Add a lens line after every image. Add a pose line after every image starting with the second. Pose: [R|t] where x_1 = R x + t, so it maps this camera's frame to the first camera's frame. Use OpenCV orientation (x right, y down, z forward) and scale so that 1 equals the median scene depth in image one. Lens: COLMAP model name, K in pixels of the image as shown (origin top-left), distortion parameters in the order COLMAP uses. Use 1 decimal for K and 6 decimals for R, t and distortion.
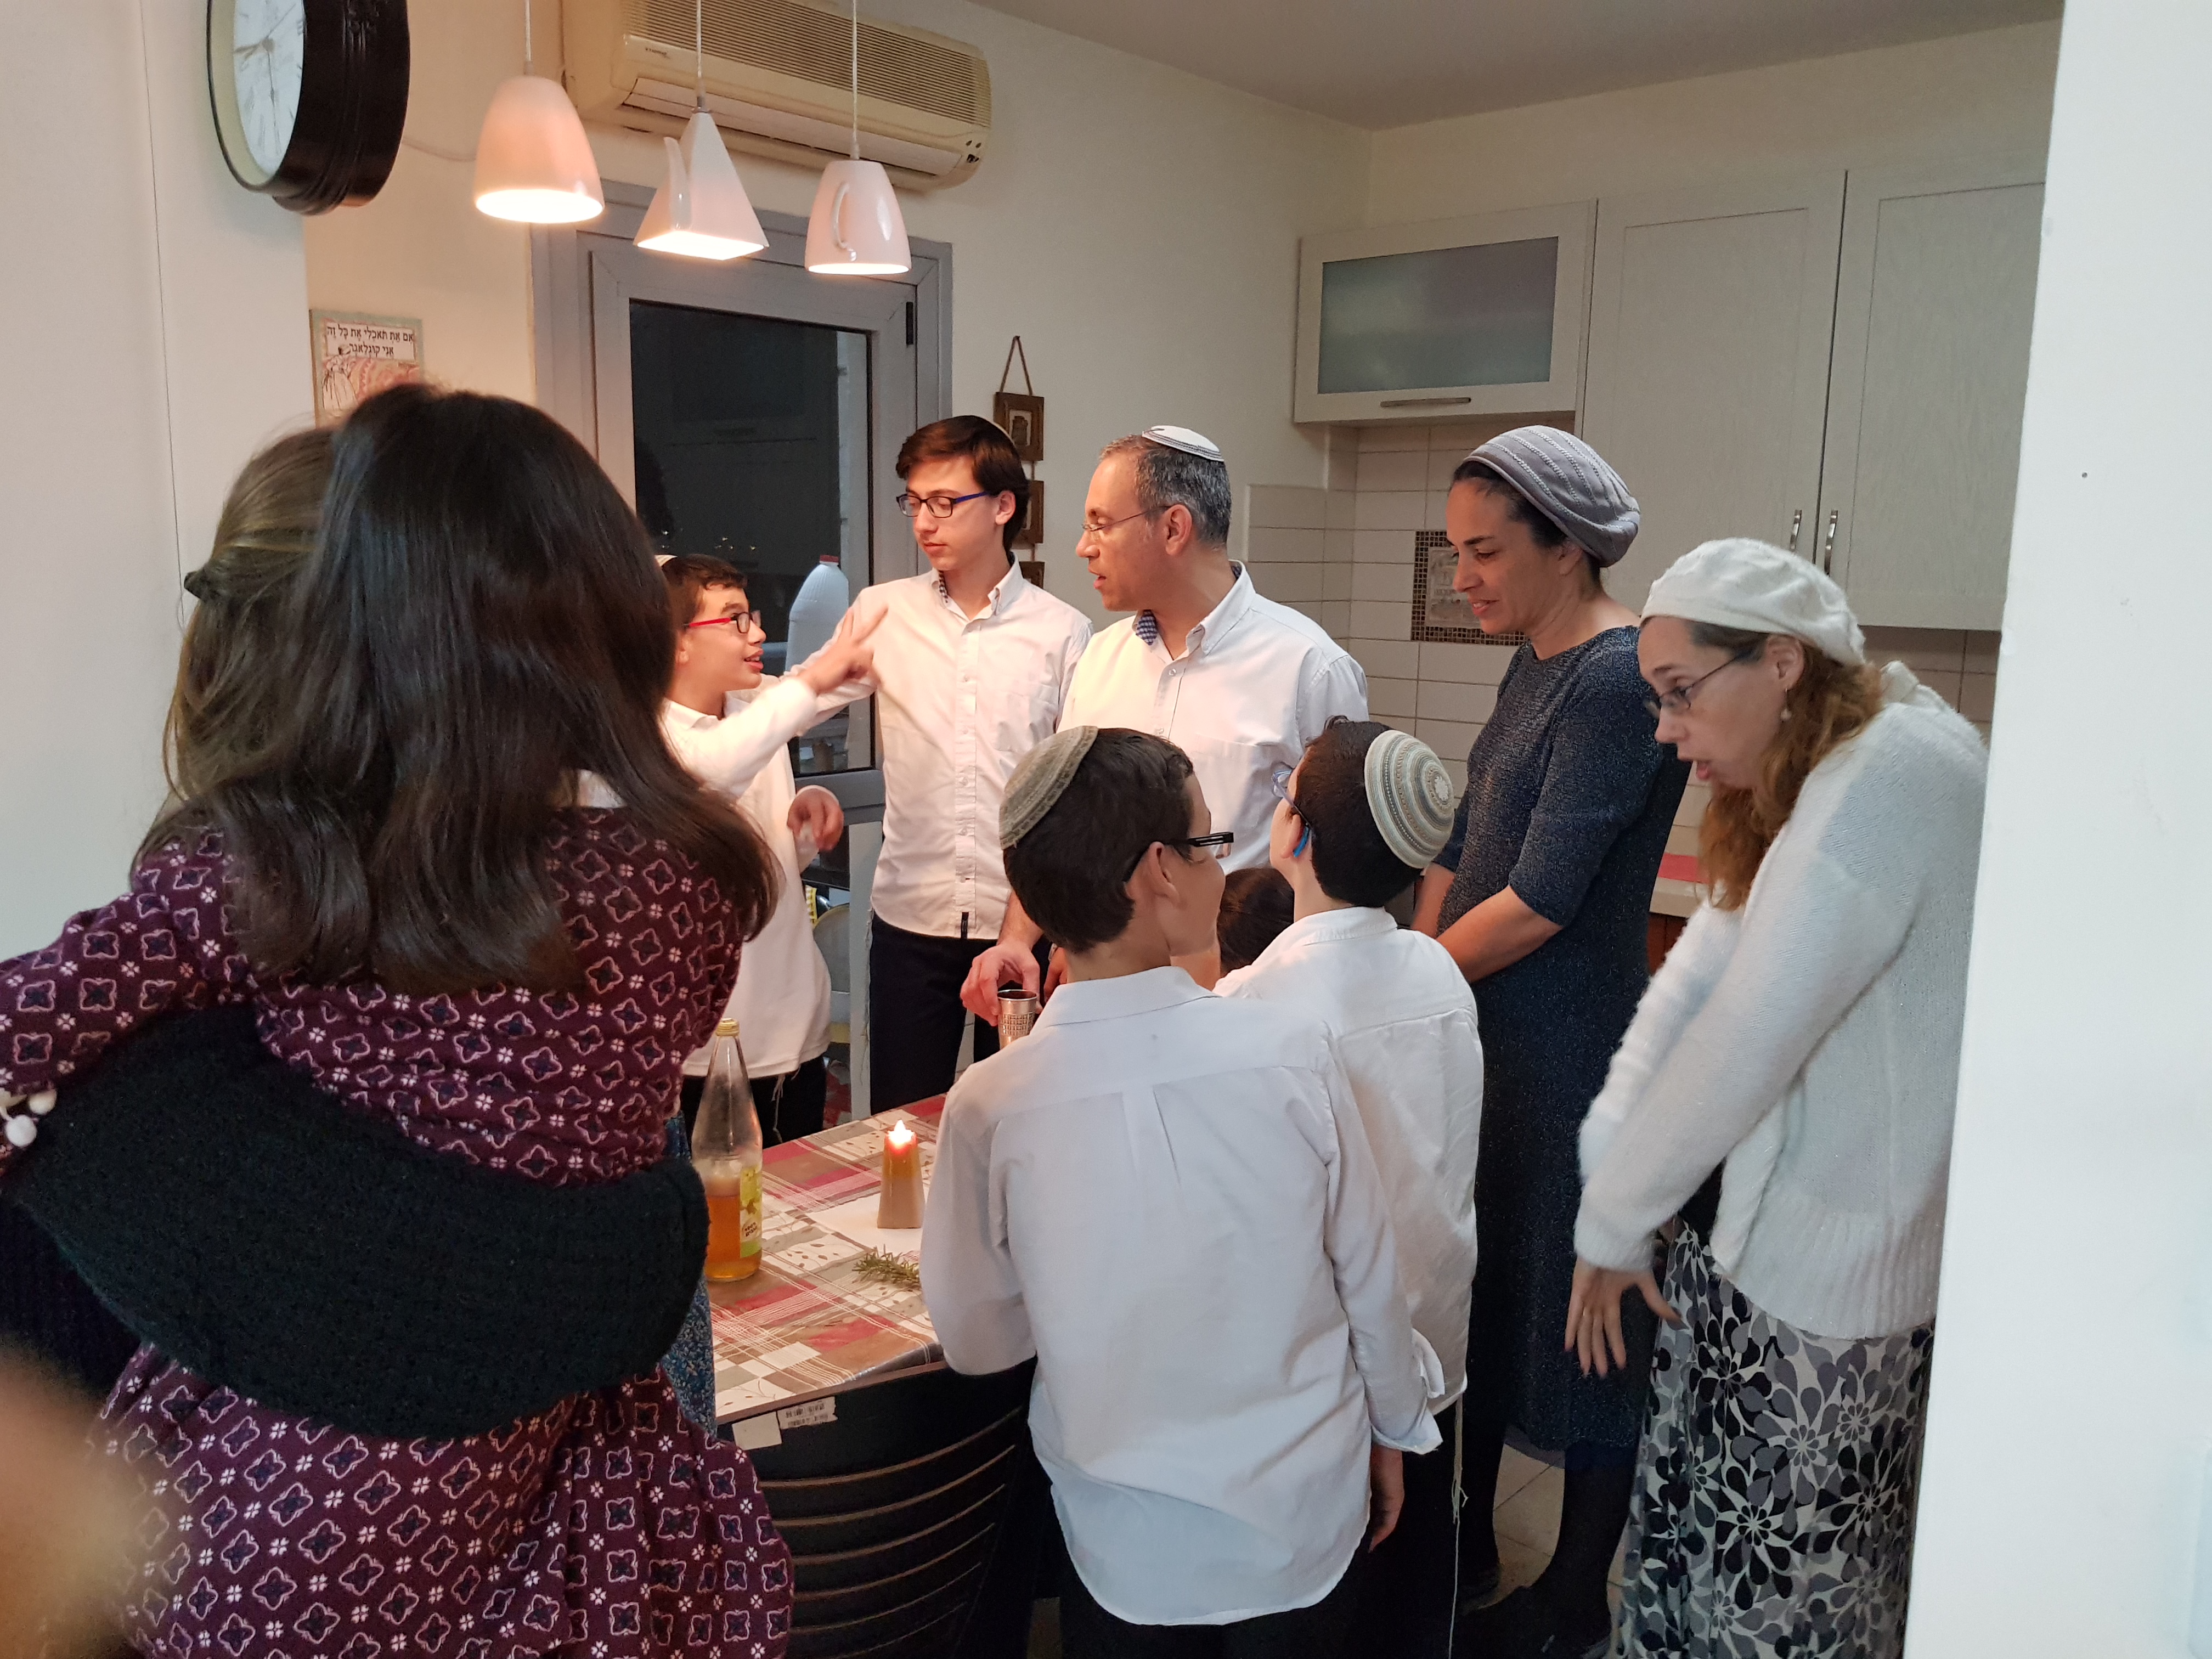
lens RADIAL K [[1706.6, 0, 1121.0], [0, 1706.6, 823.8], [0, 0, 1]] dist [0.017765, -0.027571]
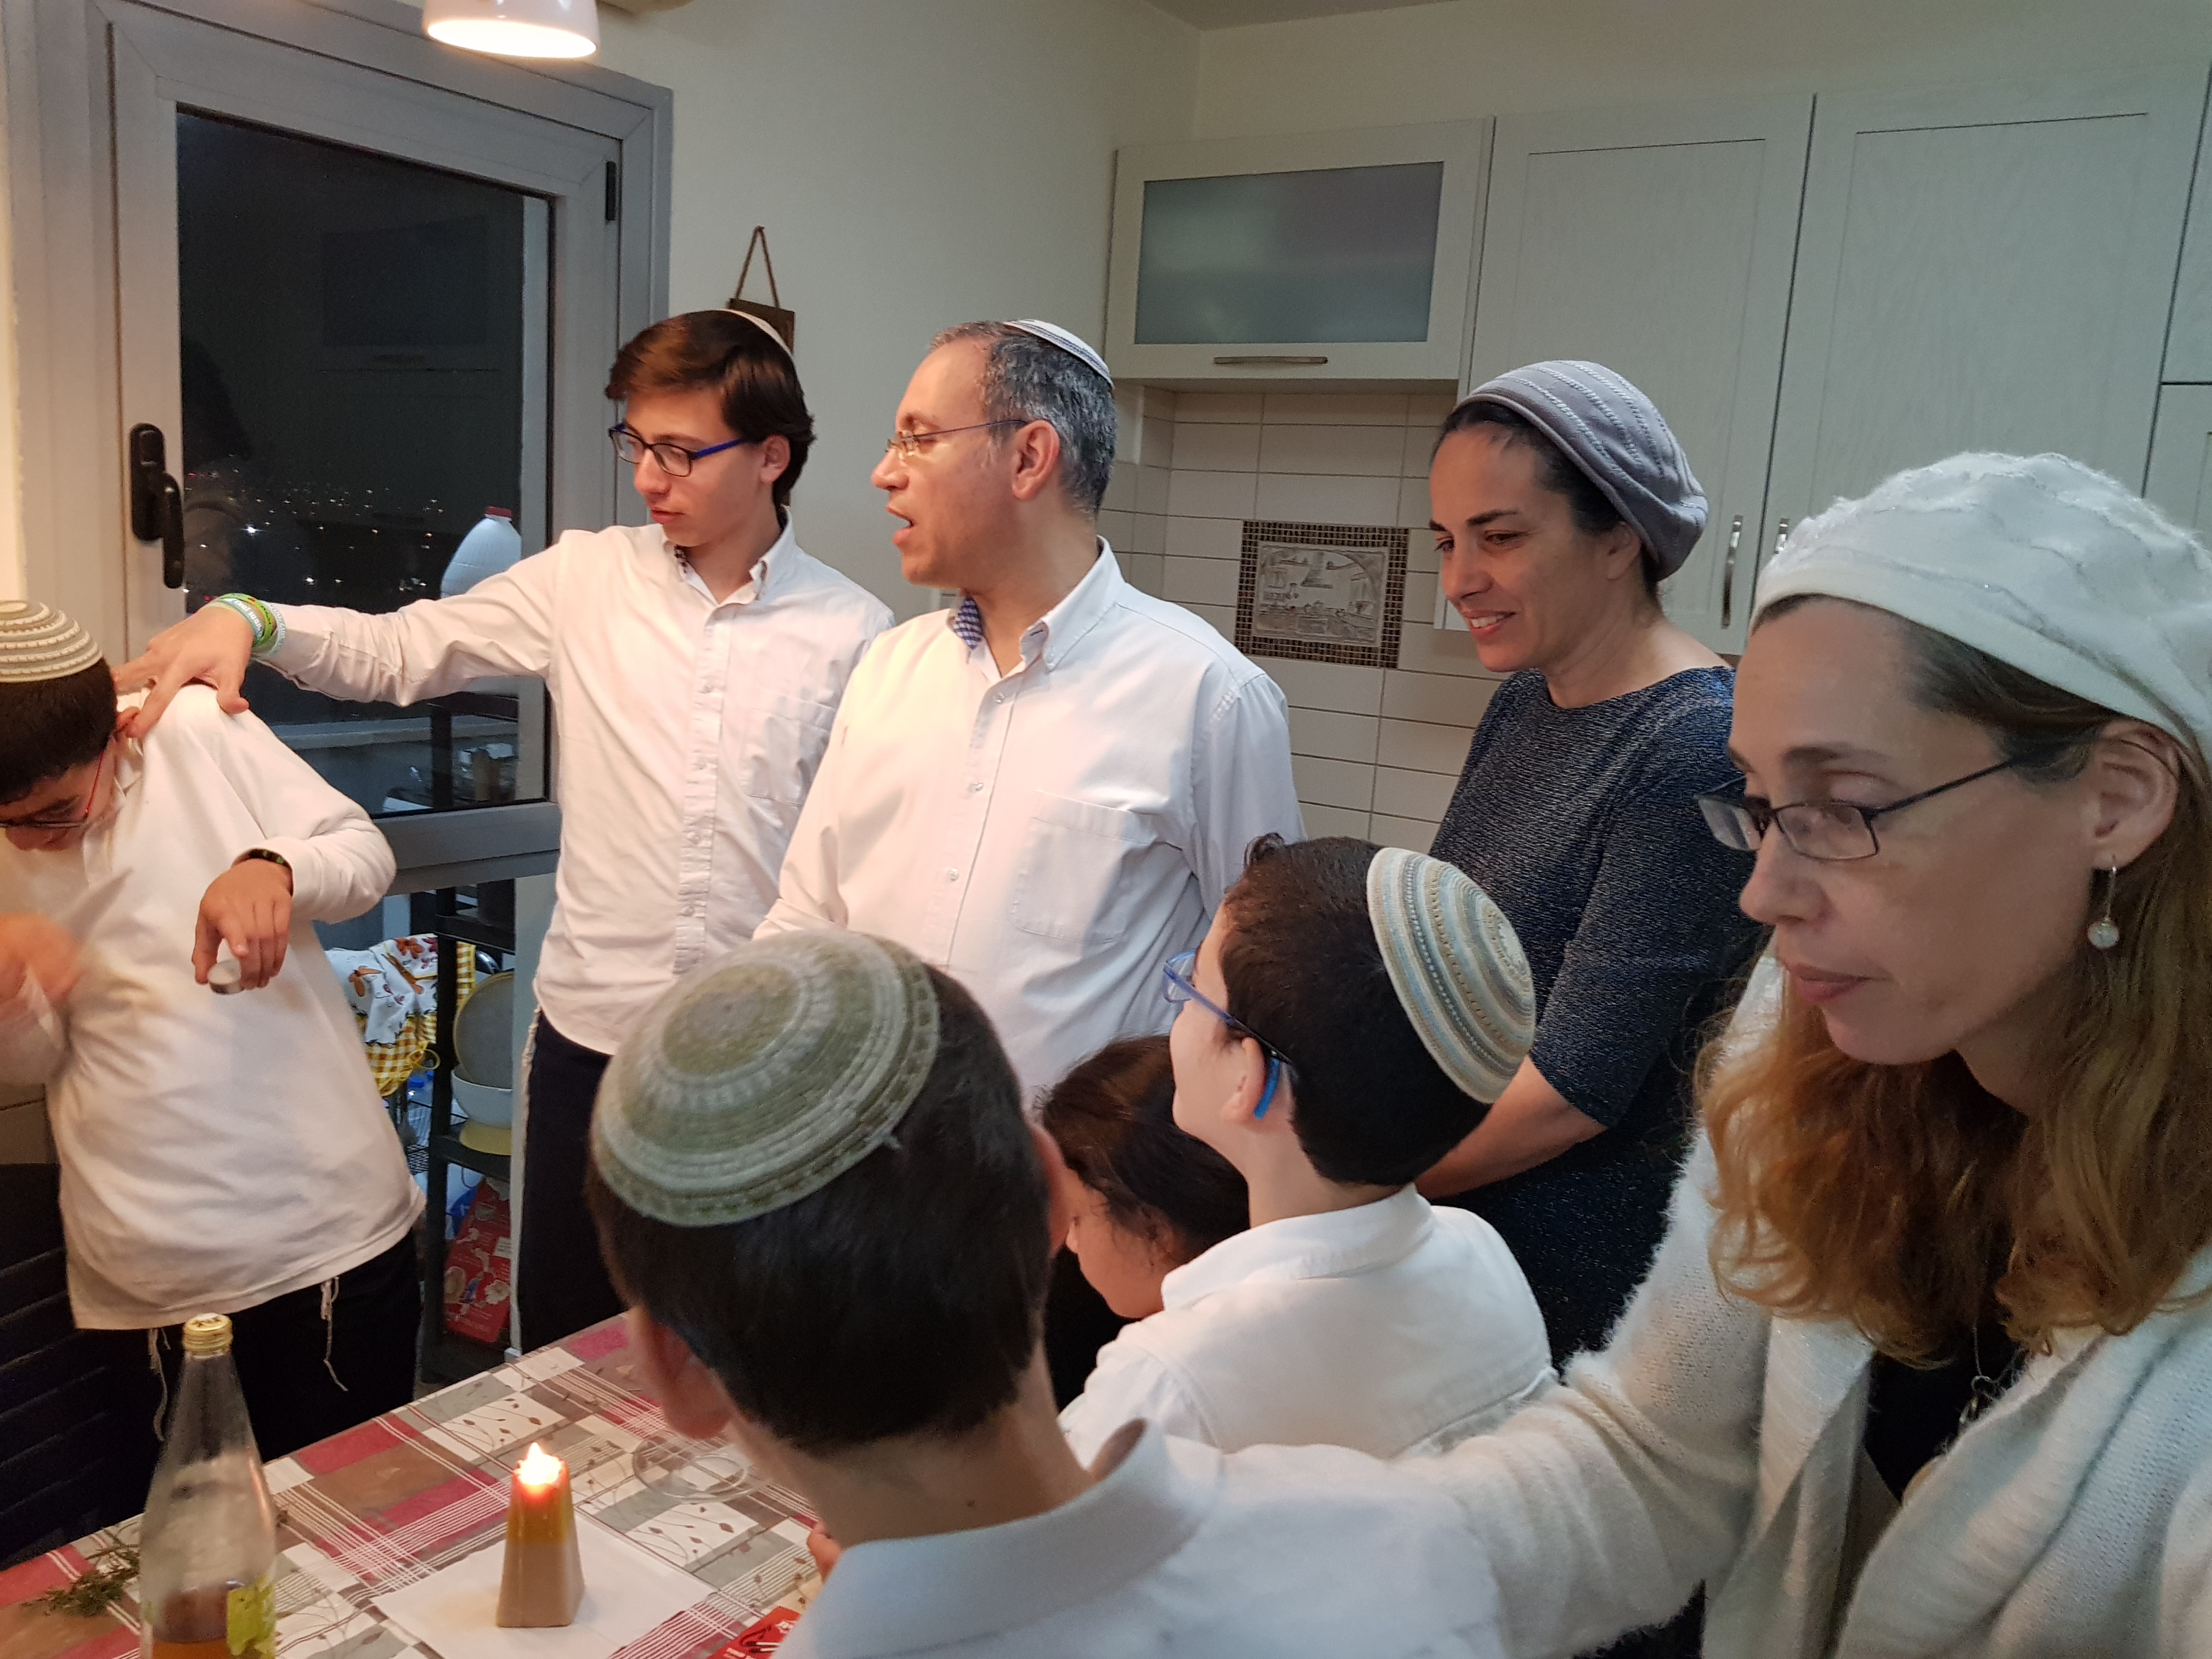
lens RADIAL K [[1706.6, 0, 1095.4], [0, 1706.6, 829.8], [0, 0, 1]] dist [0.017765, -0.027571]
pose [[0.988699, 0.024869, 0.147839, -0.029034], [-0.025673, 0.999664, 0.003530, -0.041371], [-0.147701, -0.007286, 0.989005, 0.347677]]
